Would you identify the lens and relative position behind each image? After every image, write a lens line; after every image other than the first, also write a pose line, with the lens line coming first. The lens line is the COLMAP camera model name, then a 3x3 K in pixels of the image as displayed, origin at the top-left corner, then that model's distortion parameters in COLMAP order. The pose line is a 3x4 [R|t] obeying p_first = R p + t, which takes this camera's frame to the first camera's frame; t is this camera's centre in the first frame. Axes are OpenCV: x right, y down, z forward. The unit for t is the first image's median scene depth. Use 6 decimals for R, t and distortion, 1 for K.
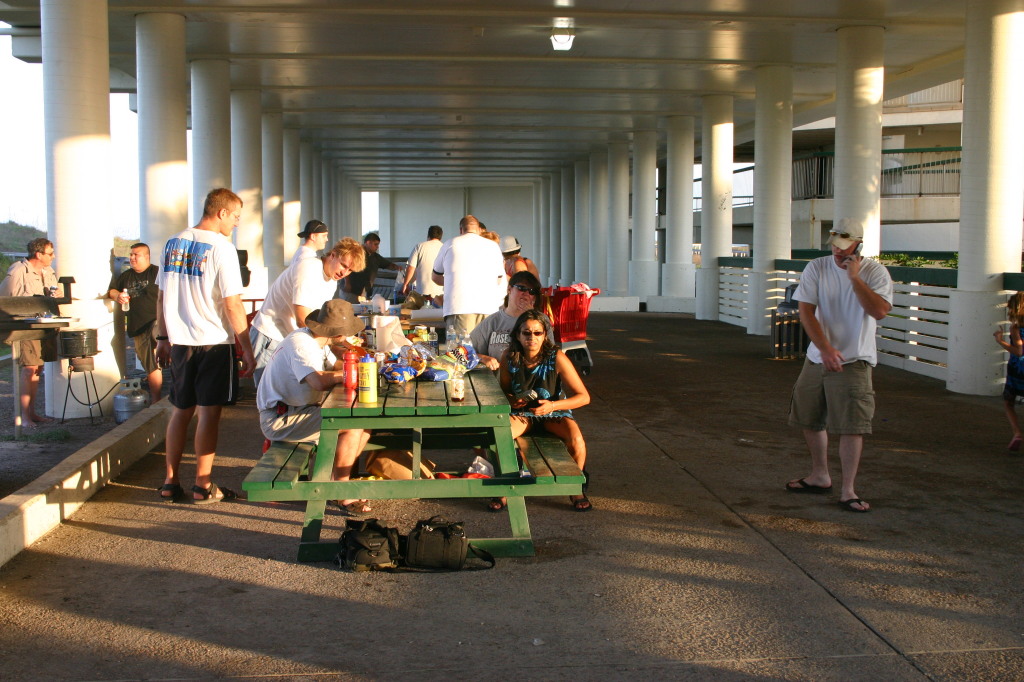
lens RADIAL K [[1334.4, 0, 512.0], [0, 1334.4, 341.0], [0, 0, 1]] dist [-0.050289, 0.047816]
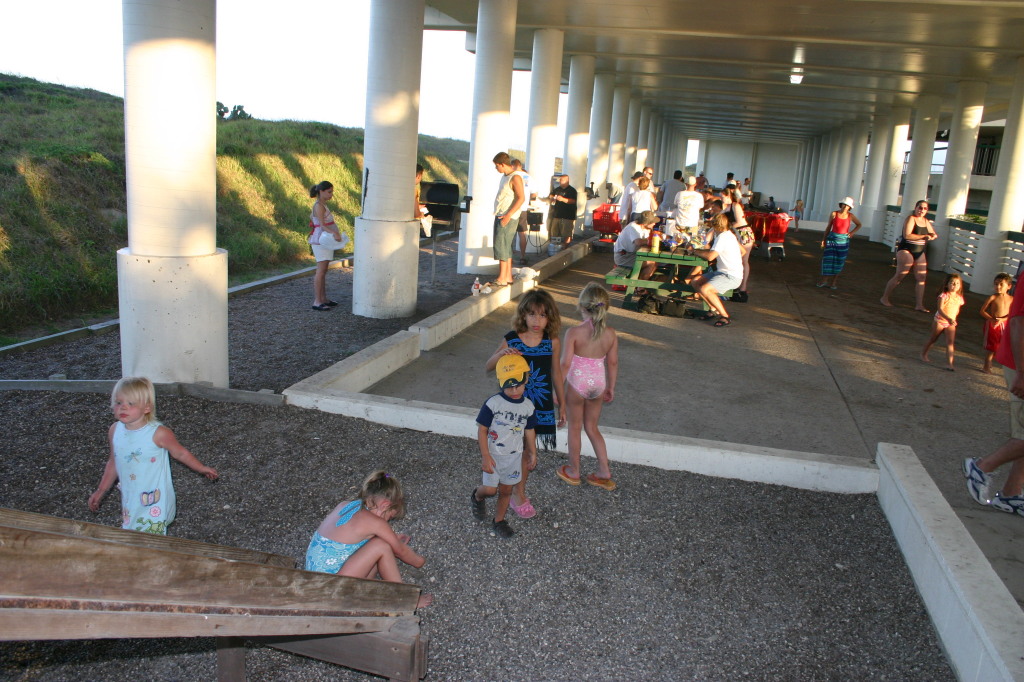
lens RADIAL K [[839.9, 0, 512.0], [0, 839.9, 341.0], [0, 0, 1]] dist [-0.006135, -0.149842]
pose [[0.948410, 0.138441, -0.285224, 0.032880], [-0.100282, 0.984430, 0.144367, 0.002255], [0.300770, -0.108316, 0.947526, -0.183361]]
